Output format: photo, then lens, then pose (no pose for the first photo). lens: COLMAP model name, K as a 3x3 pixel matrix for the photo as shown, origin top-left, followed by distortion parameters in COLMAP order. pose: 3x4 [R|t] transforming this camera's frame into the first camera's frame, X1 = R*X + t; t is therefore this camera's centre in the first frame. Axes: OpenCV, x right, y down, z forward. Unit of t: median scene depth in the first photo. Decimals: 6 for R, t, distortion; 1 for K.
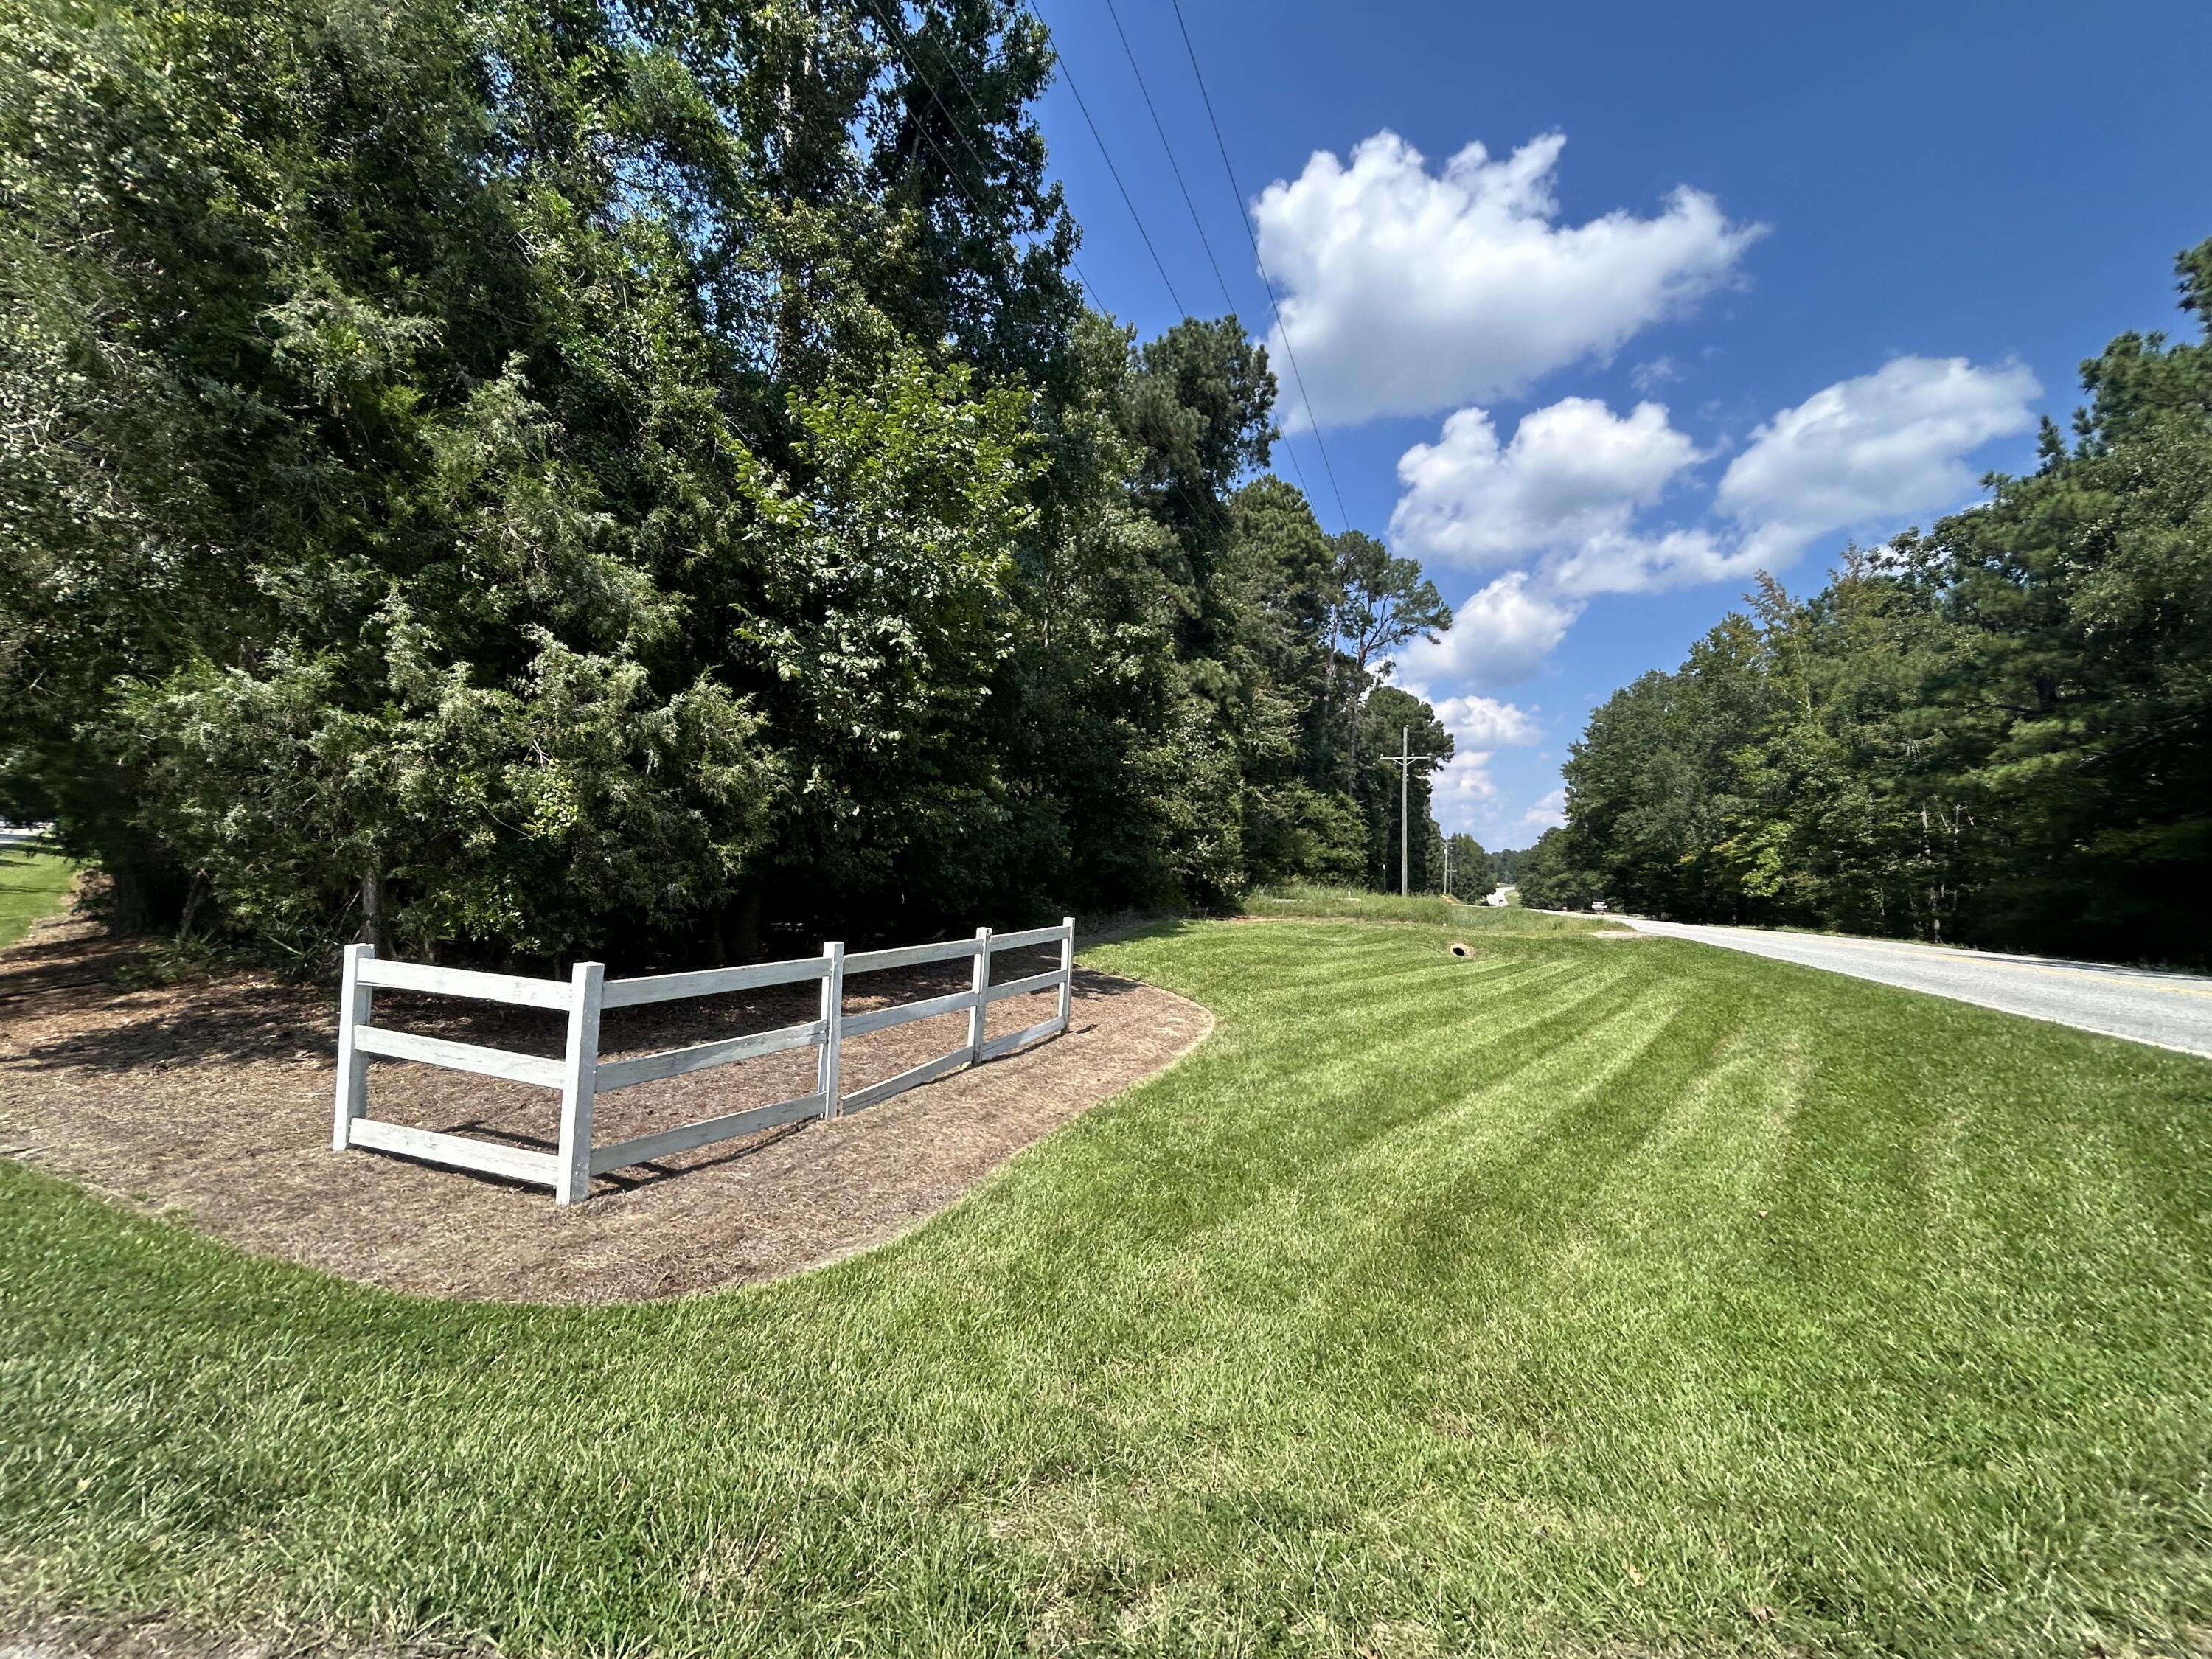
lens RADIAL K [[899.8, 0, 1102.6], [0, 899.8, 842.5], [0, 0, 1]] dist [0.001558, 0.001136]
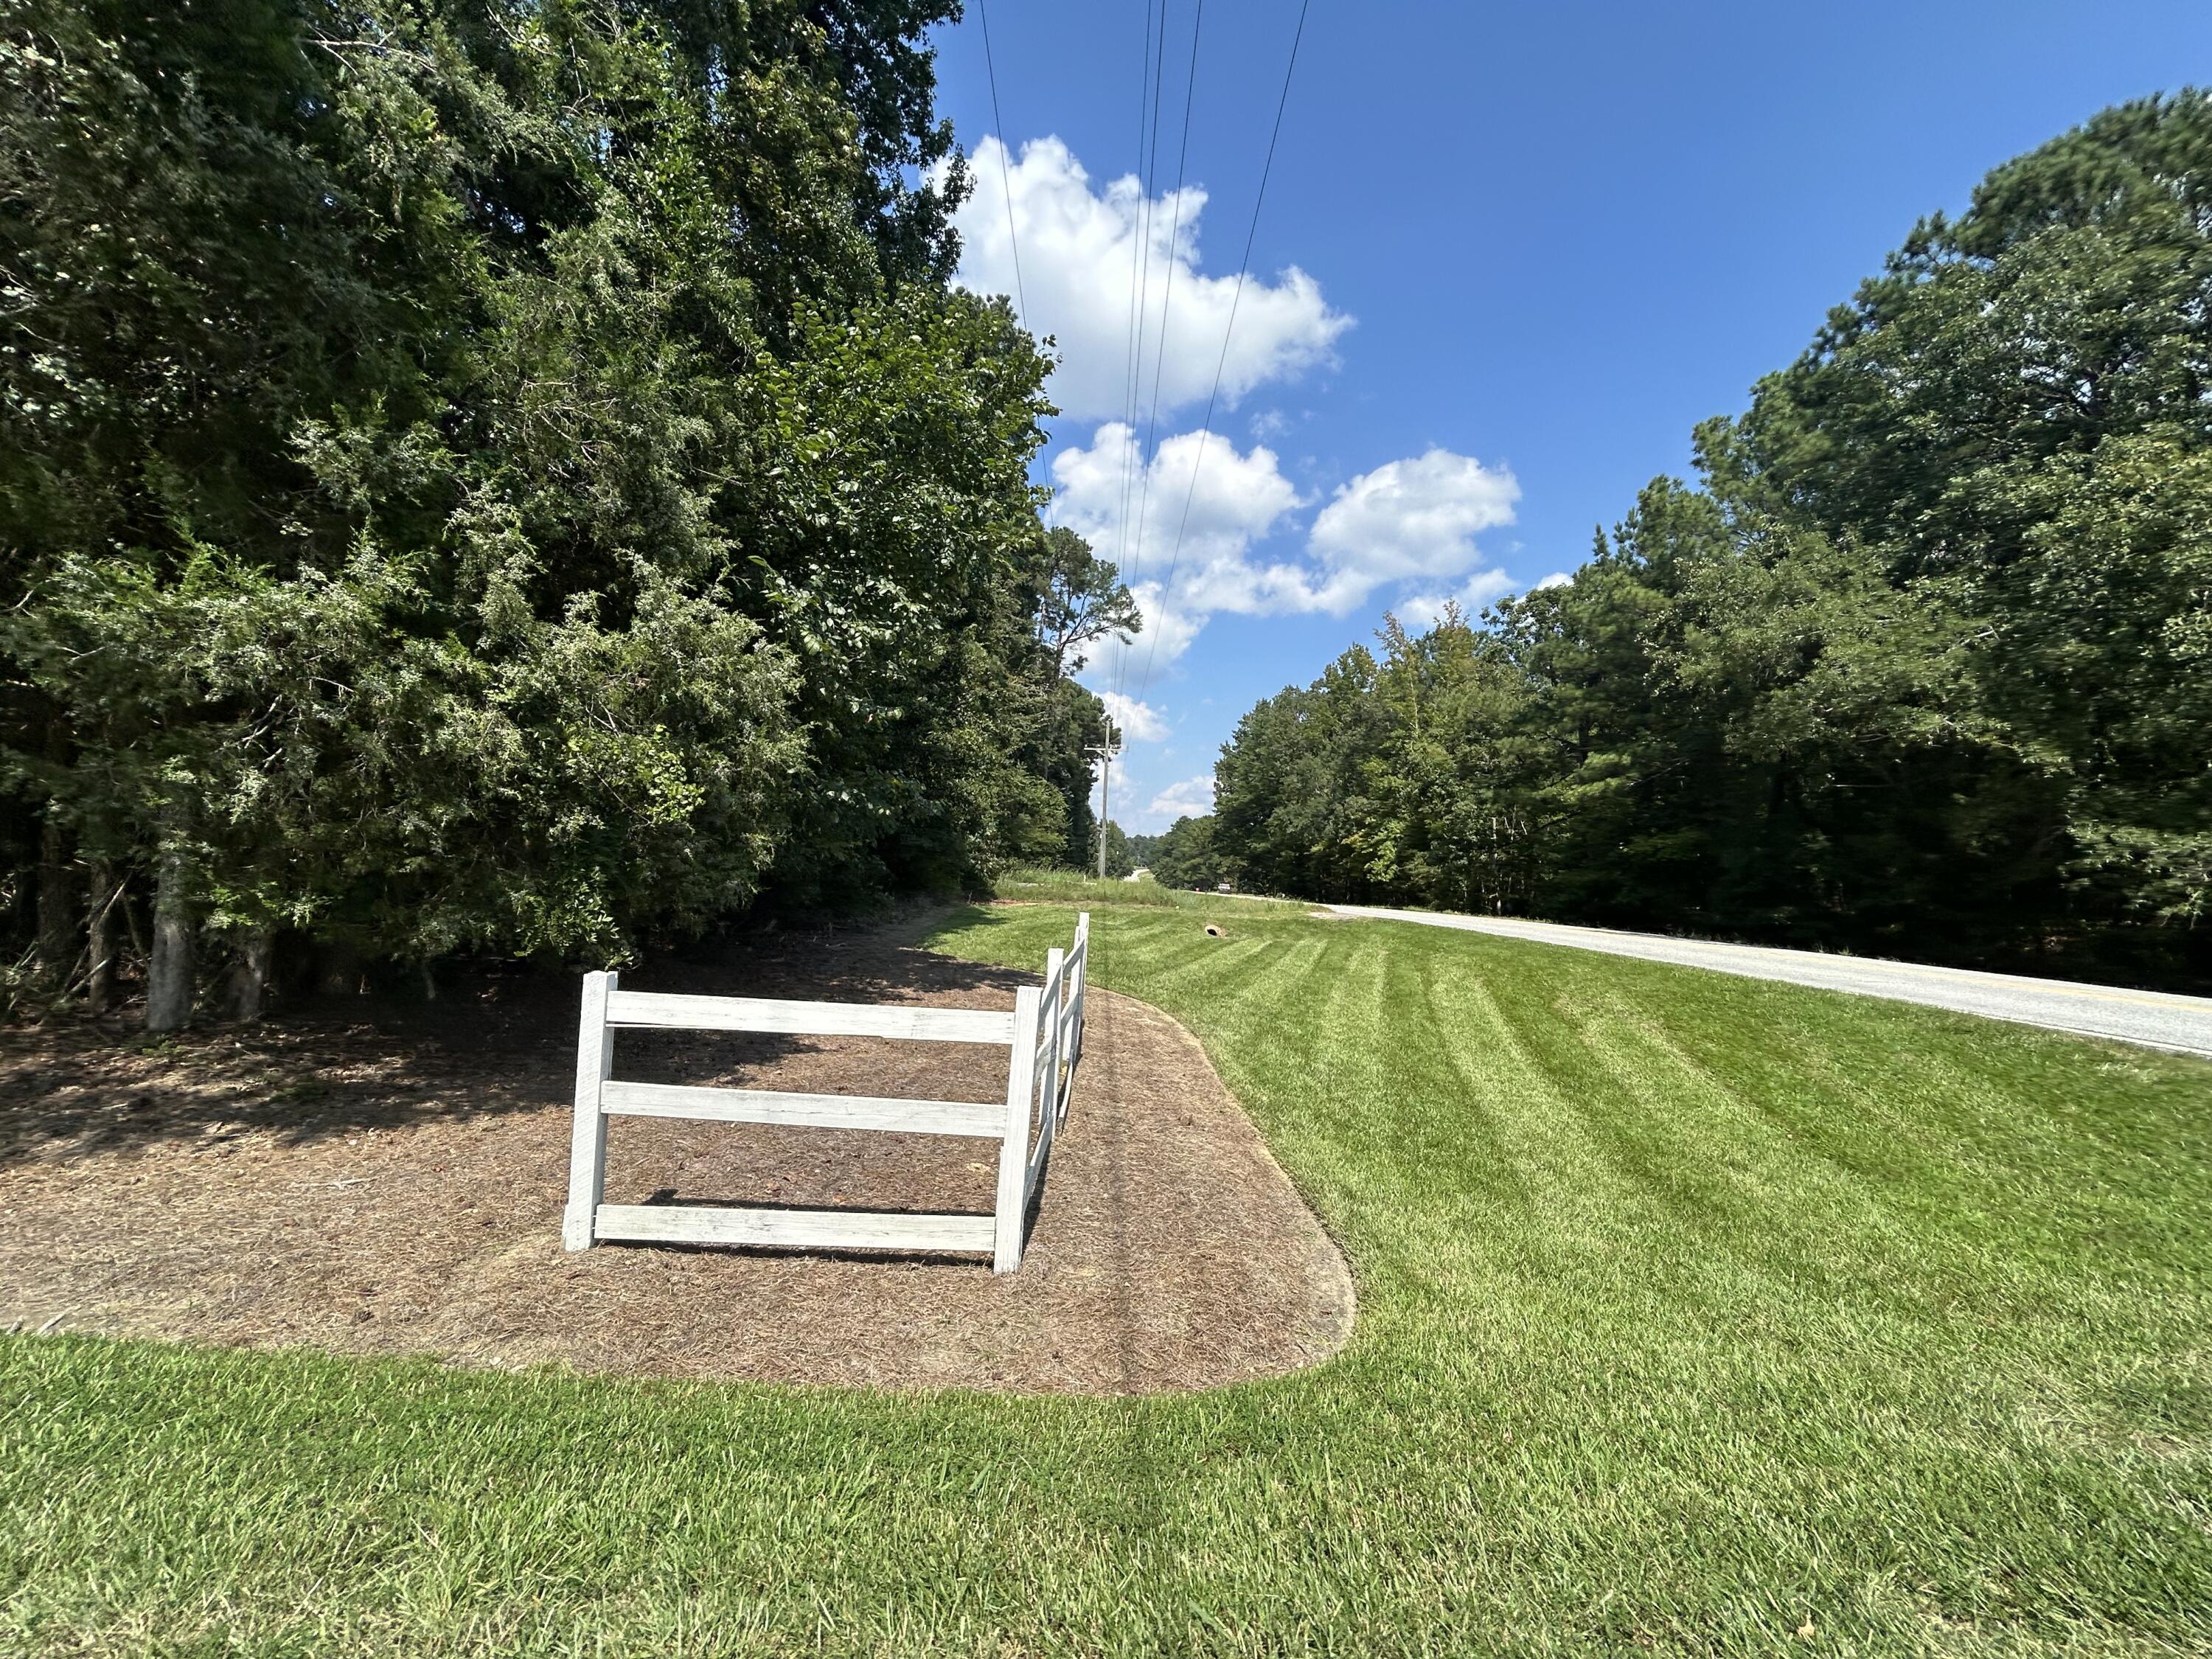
lens RADIAL K [[899.8, 0, 1102.6], [0, 899.8, 842.5], [0, 0, 1]] dist [0.001558, 0.001136]
pose [[0.925981, 0.019367, 0.377072, -0.065124], [-0.027637, 0.999481, 0.016534, -0.001625], [-0.376556, -0.025731, 0.926036, 0.014121]]
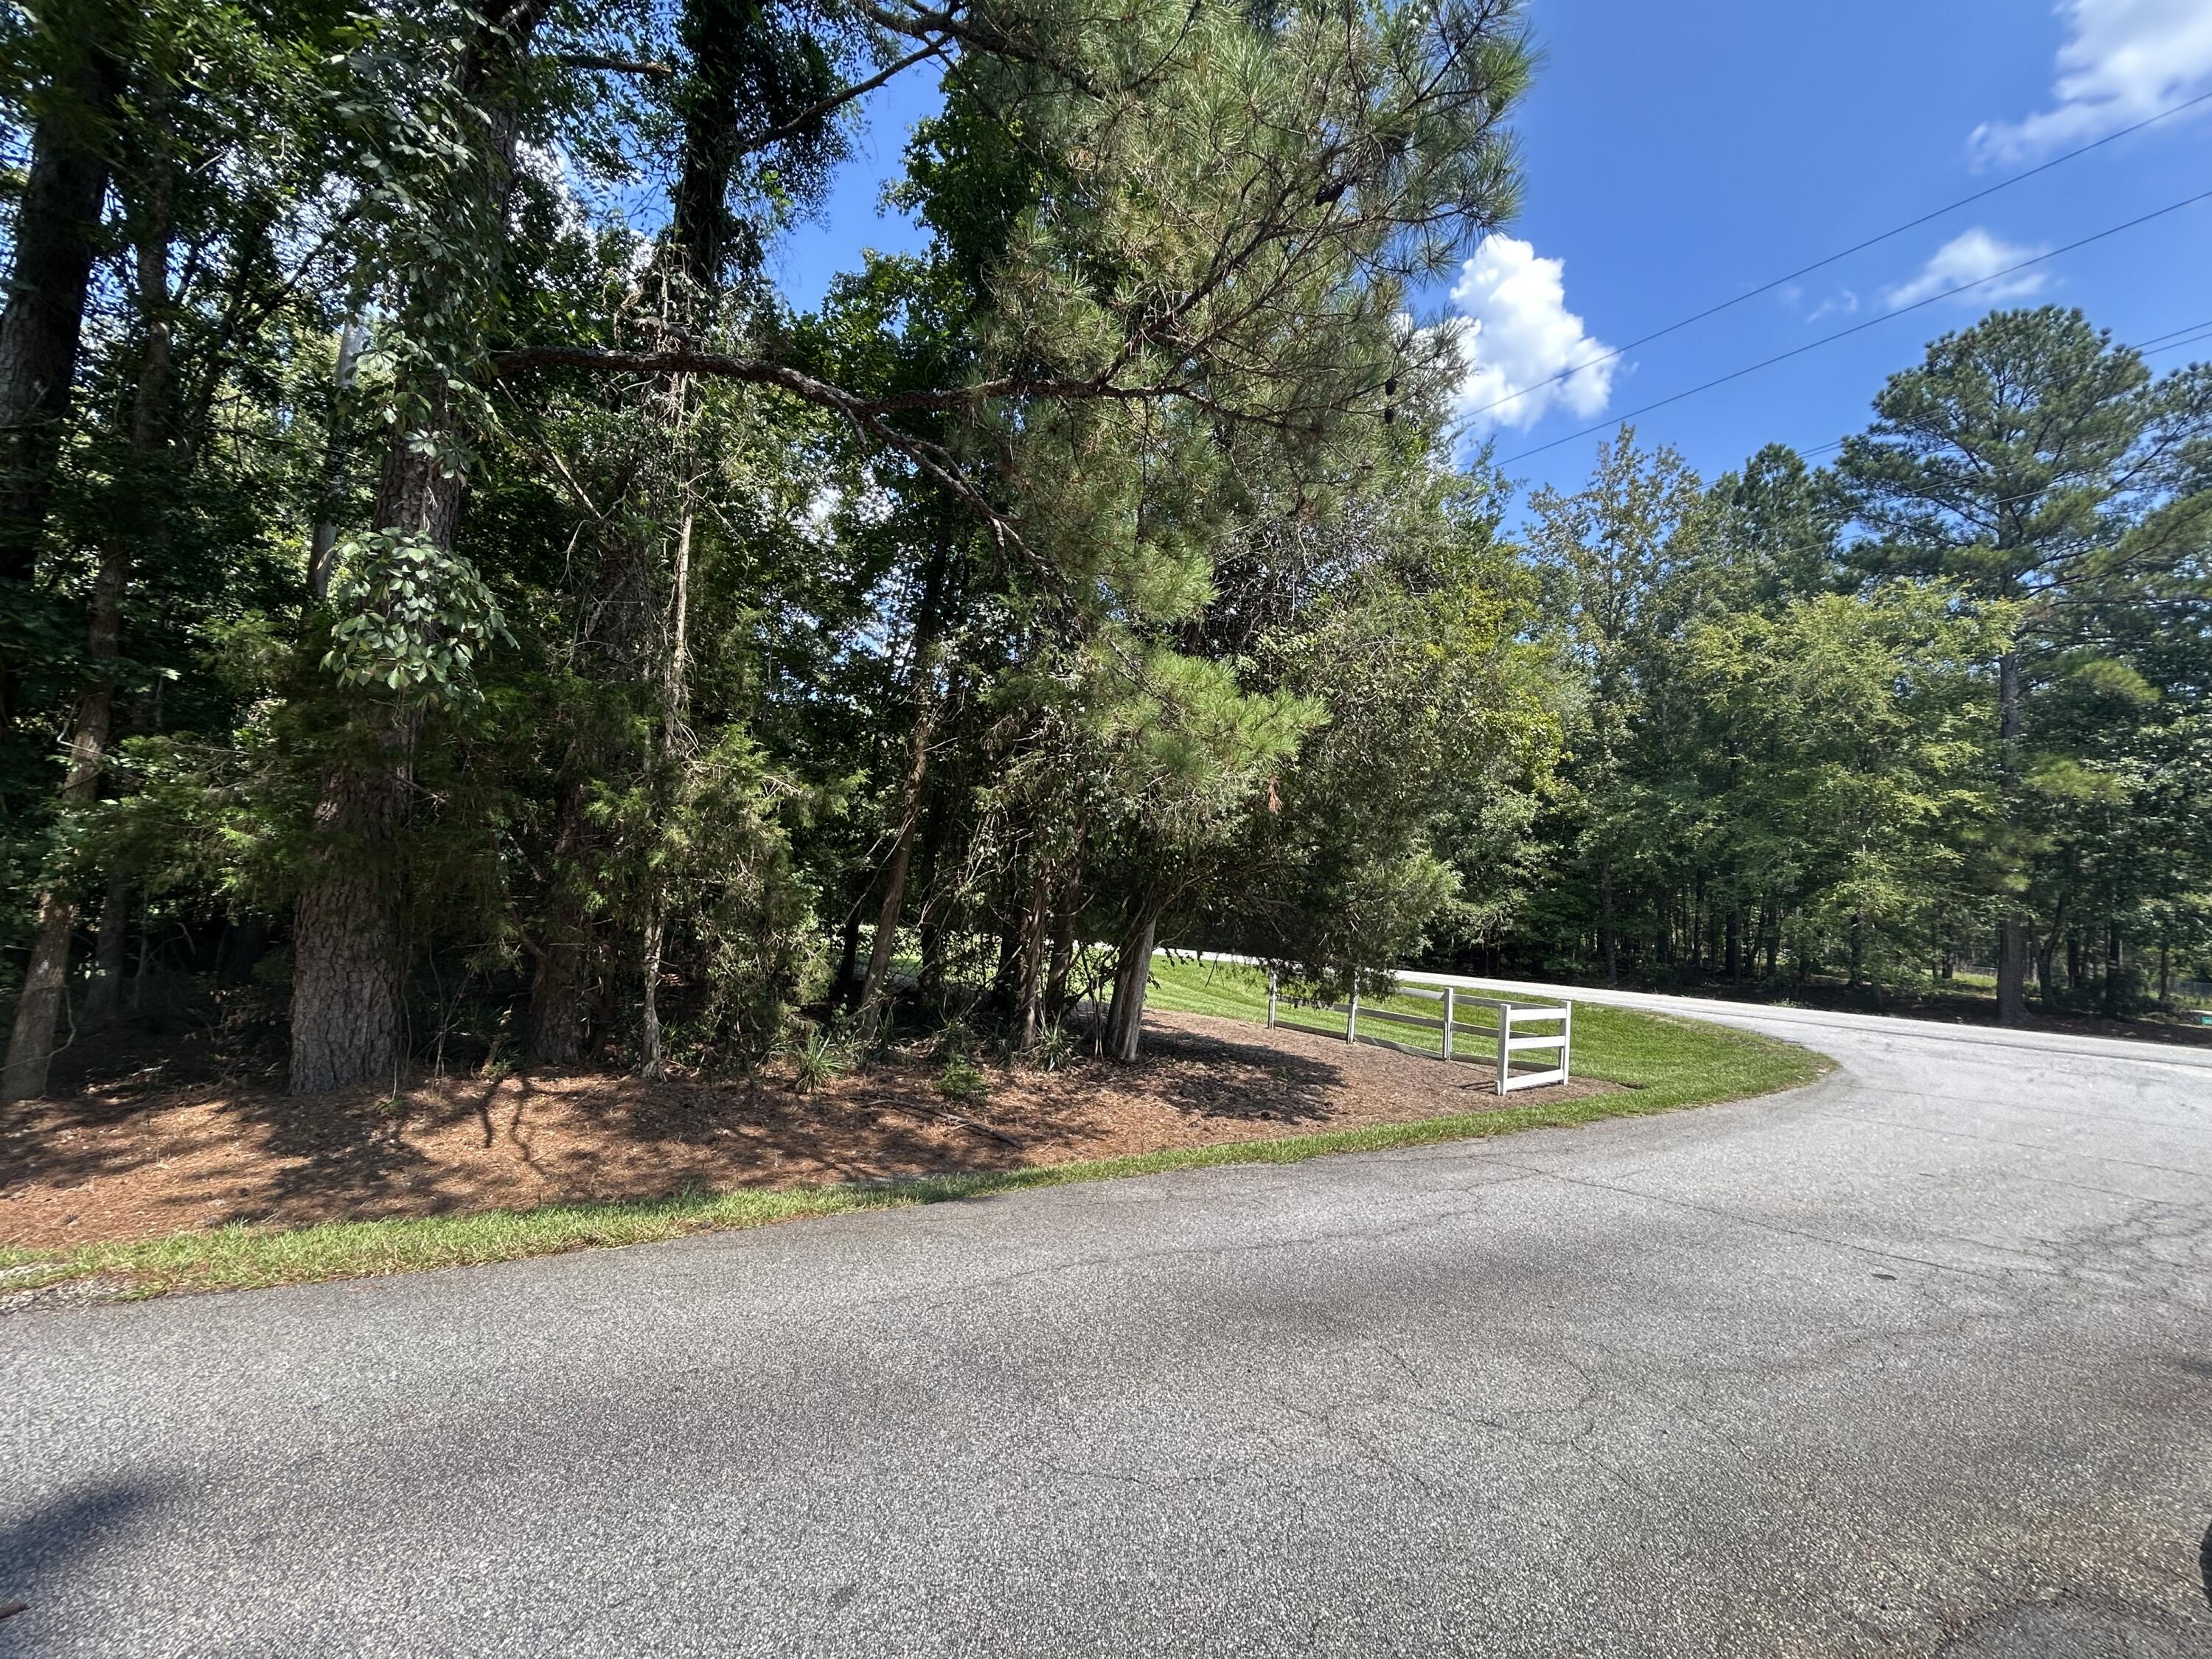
lens RADIAL K [[899.8, 0, 1102.6], [0, 899.8, 842.5], [0, 0, 1]] dist [0.001558, 0.001136]
pose [[0.499832, 0.060822, 0.863984, -0.307985], [-0.059326, 0.997593, -0.035906, -0.014715], [-0.864088, -0.033310, 0.502237, 0.066844]]
